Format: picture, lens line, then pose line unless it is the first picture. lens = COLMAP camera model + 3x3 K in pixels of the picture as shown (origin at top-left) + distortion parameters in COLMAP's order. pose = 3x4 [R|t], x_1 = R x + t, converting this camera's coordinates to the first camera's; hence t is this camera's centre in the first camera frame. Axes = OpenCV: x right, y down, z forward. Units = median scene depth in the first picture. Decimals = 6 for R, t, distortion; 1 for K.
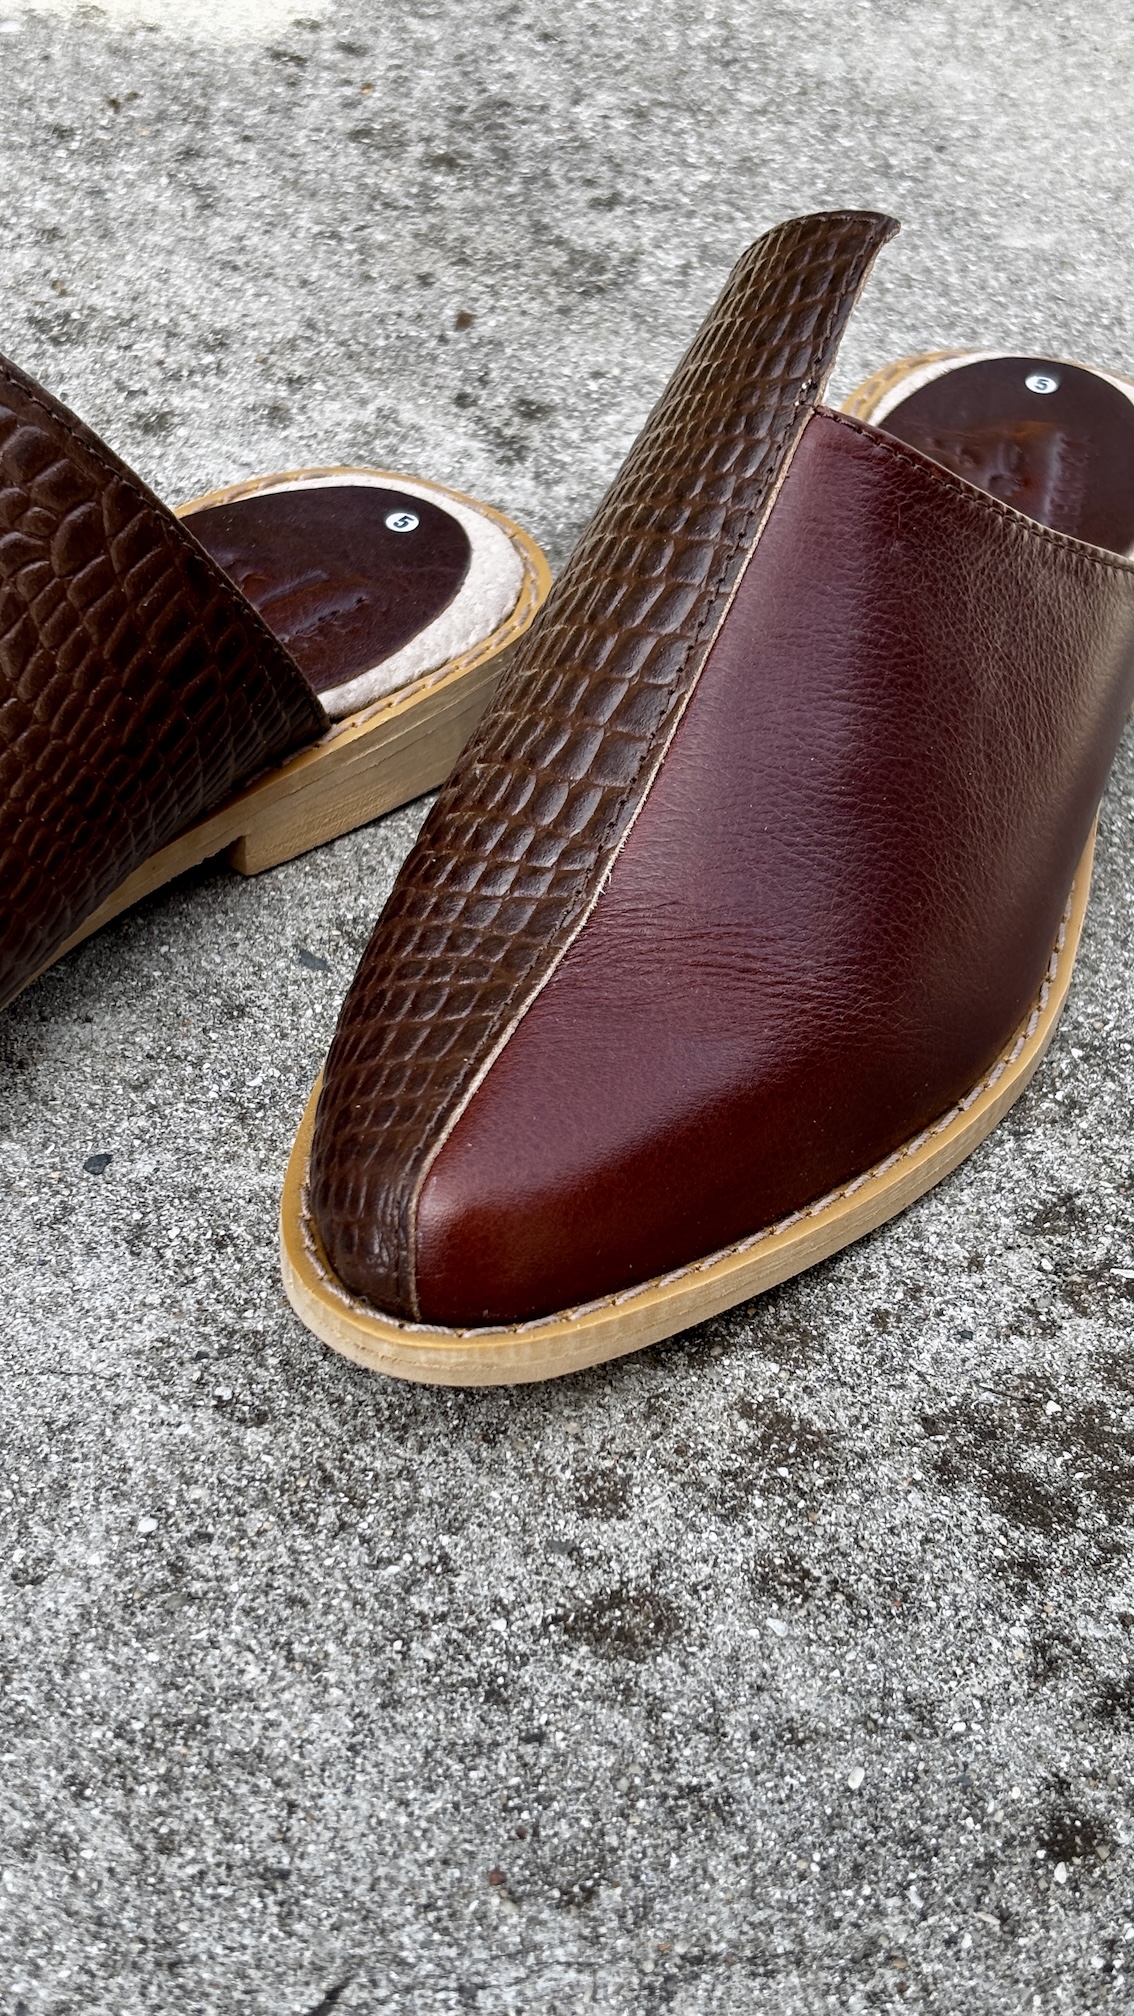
lens RADIAL K [[3117.0, 0, 574.4], [0, 3117.0, 988.2], [0, 0, 1]] dist [0.066652, 0.000000]
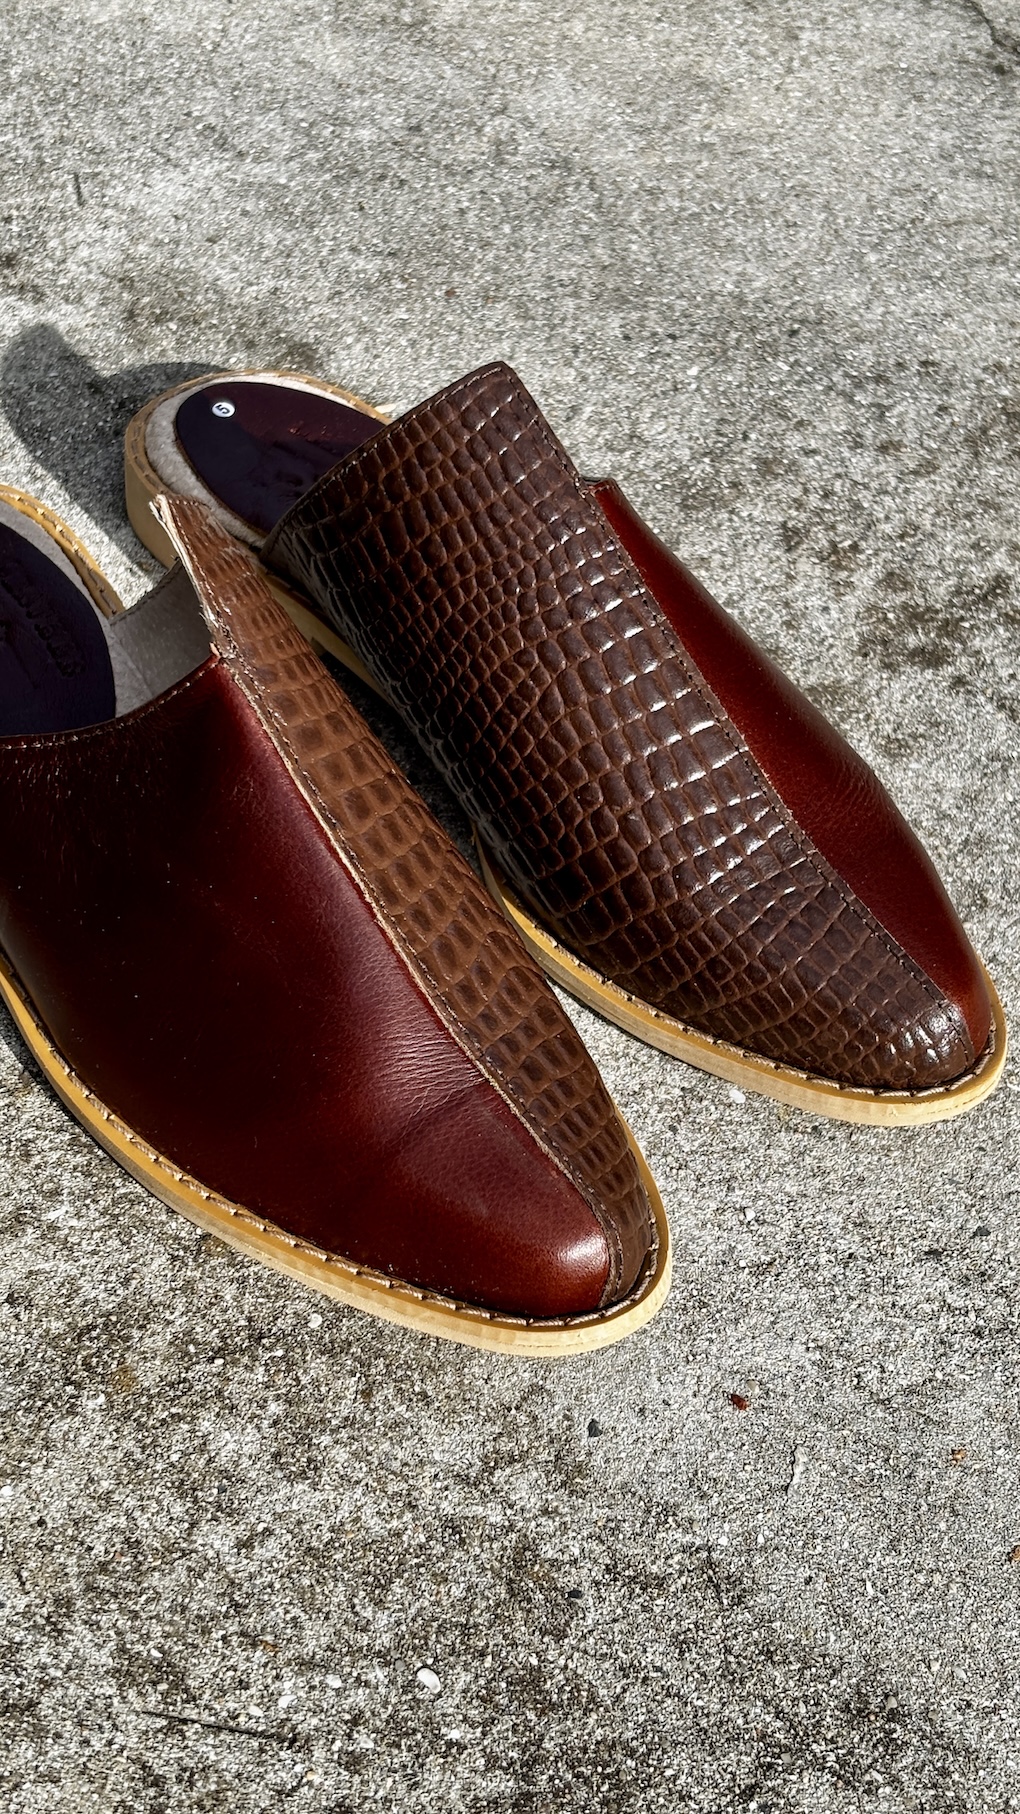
lens RADIAL K [[2804.7, 0, 523.5], [0, 2804.7, 909.8], [0, 0, 1]] dist [0.066652, 0.000000]
pose [[0.688771, -0.530371, 0.494269, -0.659919], [0.428943, 0.847761, 0.311944, -0.241022], [-0.584468, -0.002845, 0.811412, -0.183519]]
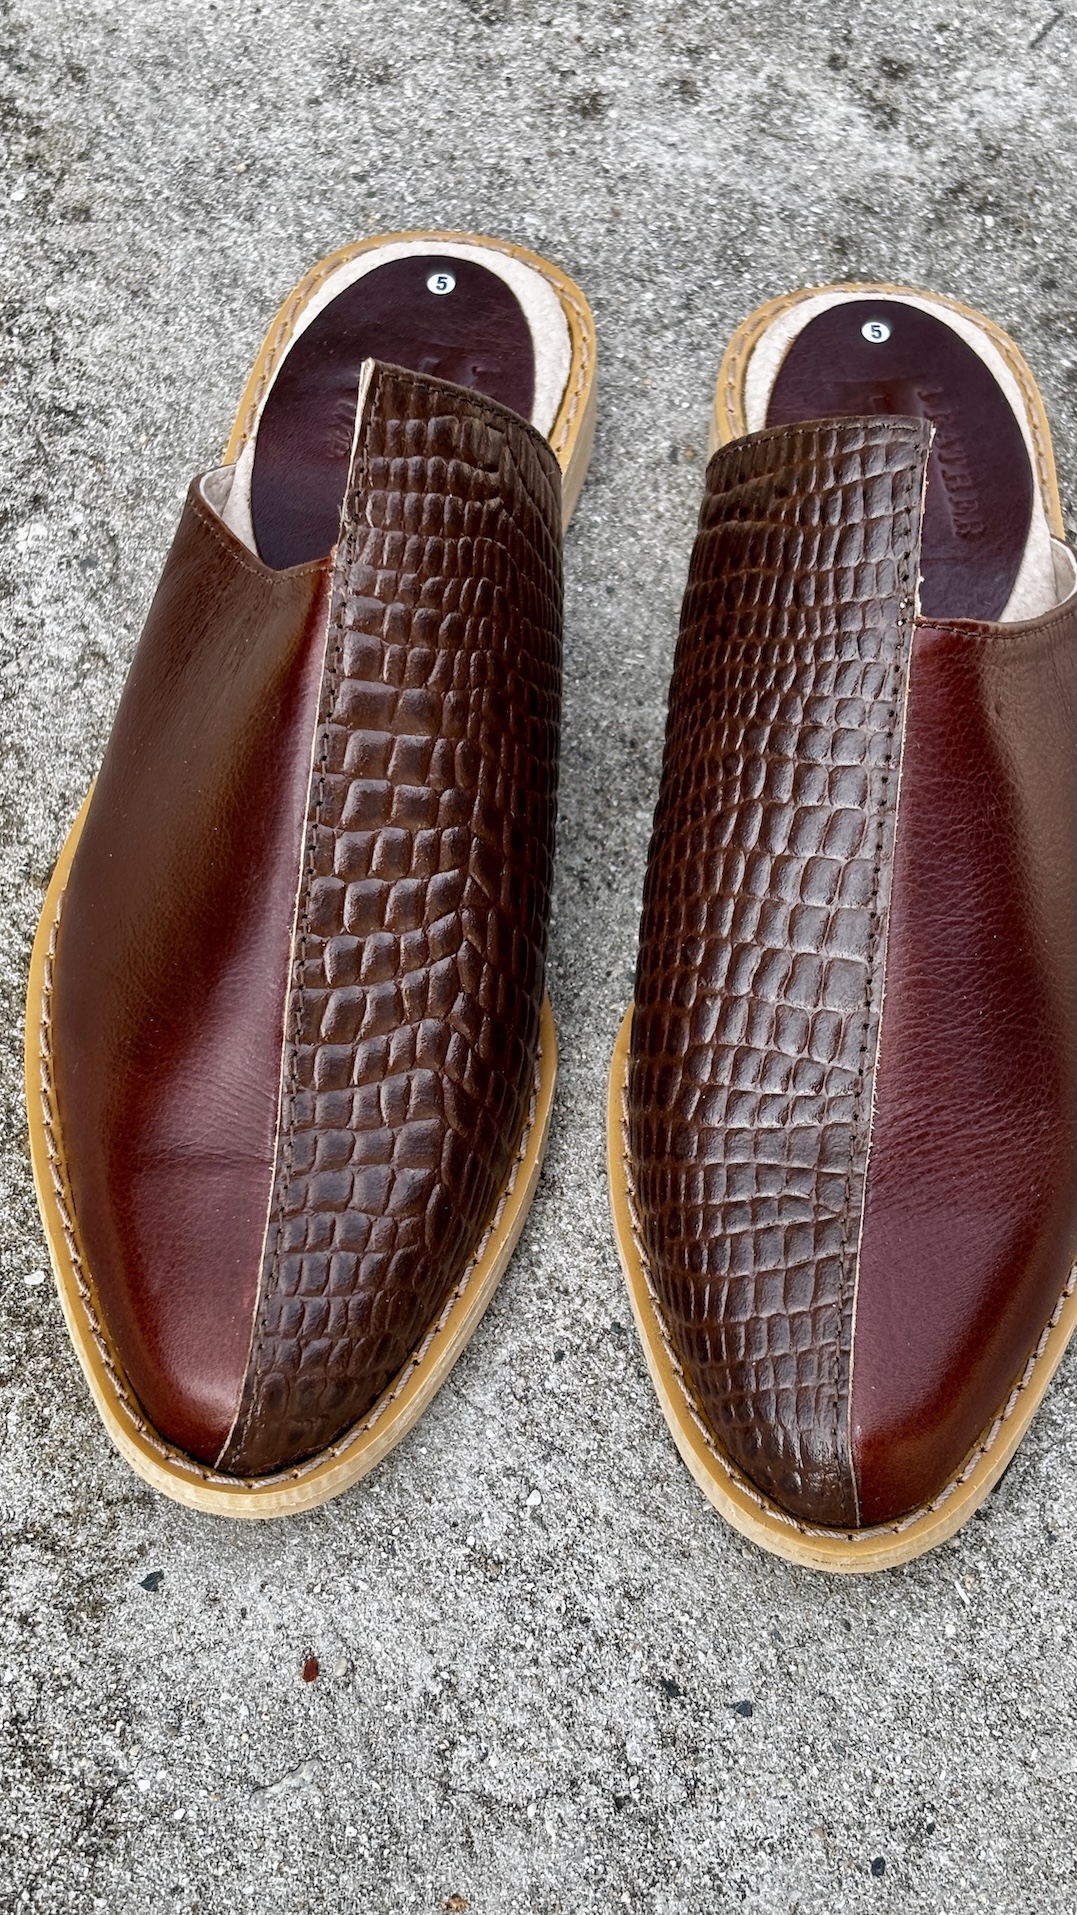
lens RADIAL K [[2960.8, 0, 543.2], [0, 2960.8, 917.5], [0, 0, 1]] dist [0.066652, 0.000000]
pose [[0.998995, -0.043600, 0.010408, -0.178750], [0.039265, 0.963166, 0.266024, -0.186476], [-0.021624, -0.265348, 0.963910, -0.187430]]
